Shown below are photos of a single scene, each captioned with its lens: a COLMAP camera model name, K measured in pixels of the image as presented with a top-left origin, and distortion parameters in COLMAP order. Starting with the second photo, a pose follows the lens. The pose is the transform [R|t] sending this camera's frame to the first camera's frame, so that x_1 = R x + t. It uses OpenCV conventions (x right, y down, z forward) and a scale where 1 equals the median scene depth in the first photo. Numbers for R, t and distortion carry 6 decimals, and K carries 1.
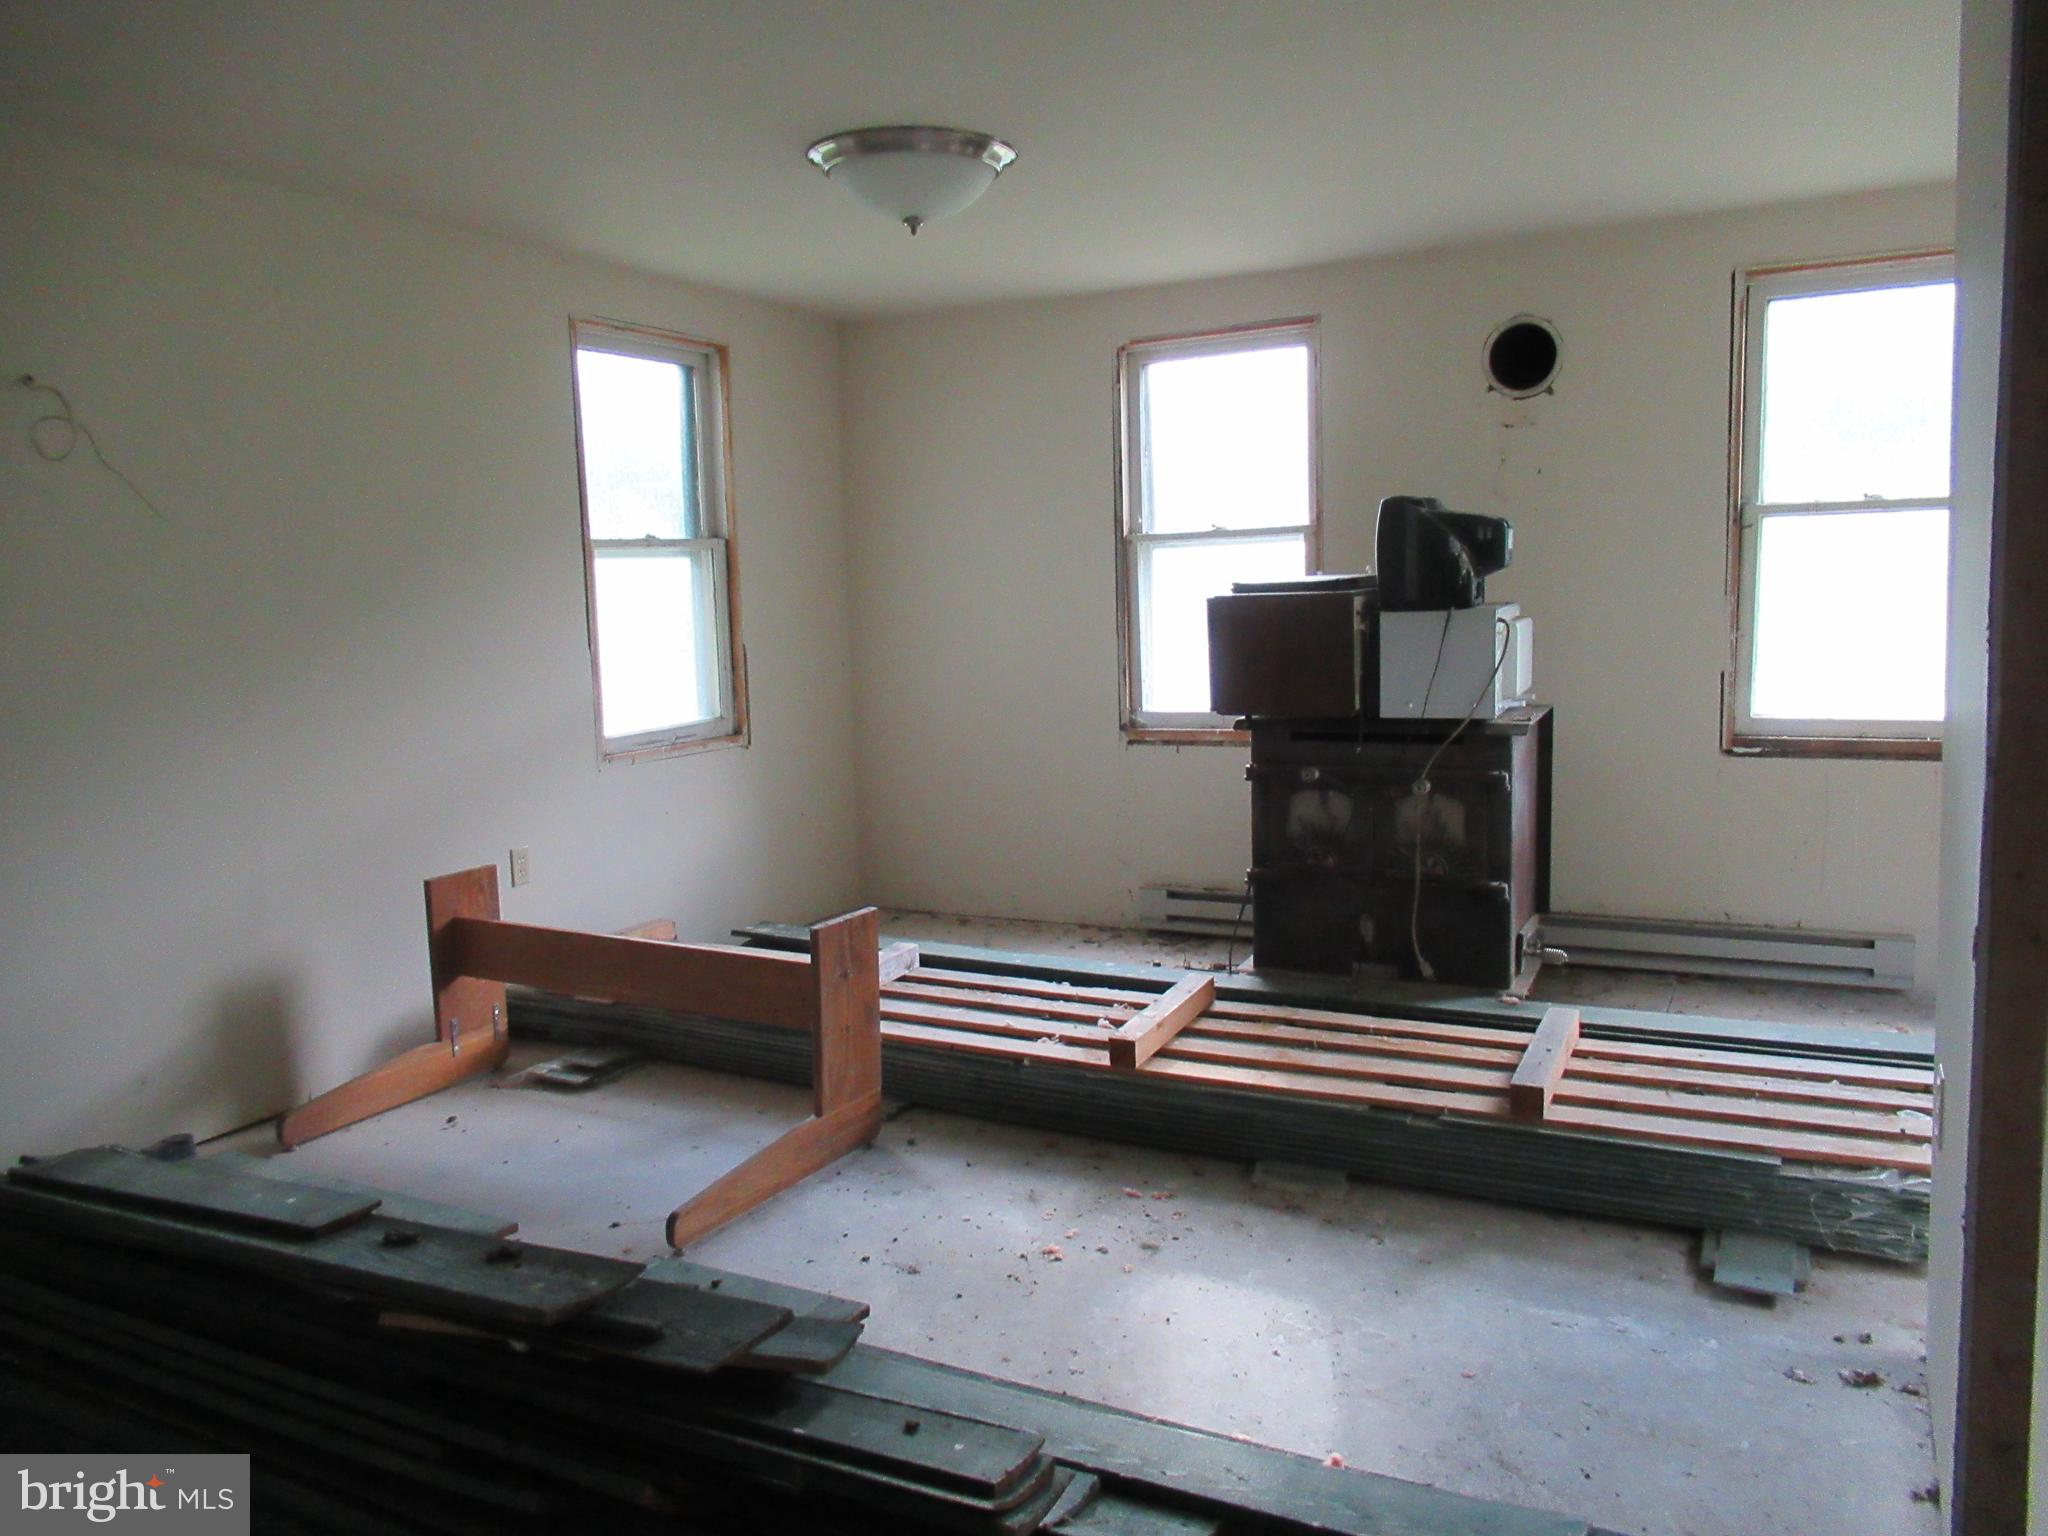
lens RADIAL K [[1527.7, 0, 1024.1], [0, 1527.7, 775.7], [0, 0, 1]] dist [-0.016680, 0.013129]
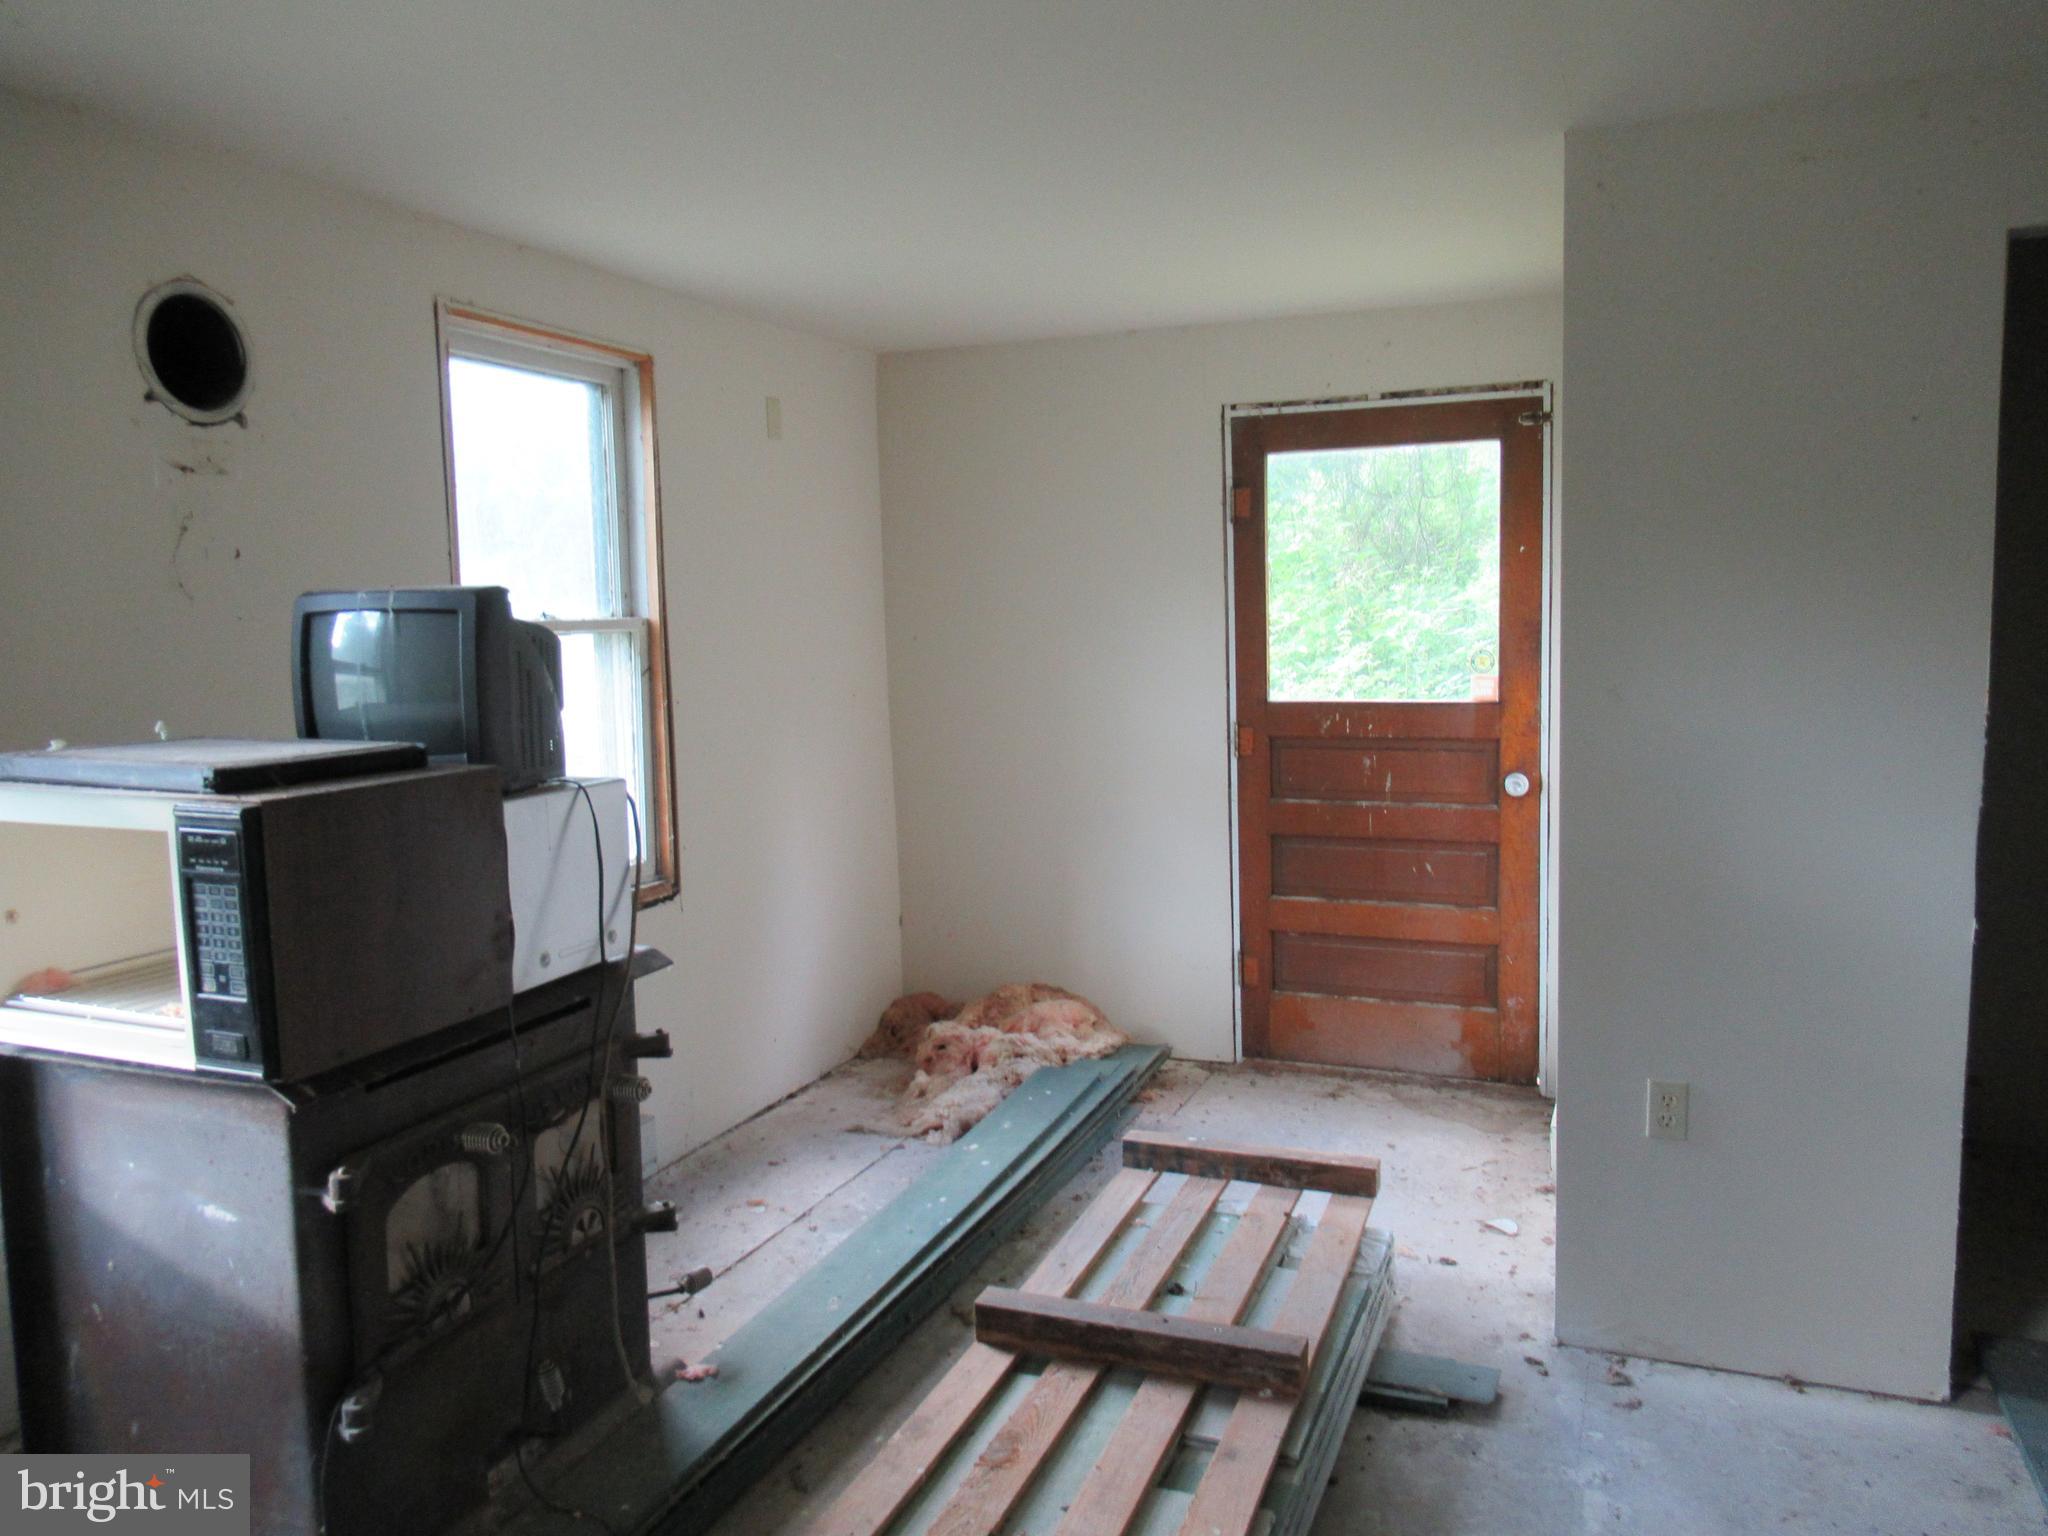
lens RADIAL K [[1527.7, 0, 1025.3], [0, 1527.7, 771.9], [0, 0, 1]] dist [-0.016680, 0.013129]
pose [[-0.090448, -0.067810, 0.993590, -0.300529], [0.155367, 0.984503, 0.081333, -0.126488], [-0.983707, 0.161727, -0.078511, 0.820998]]
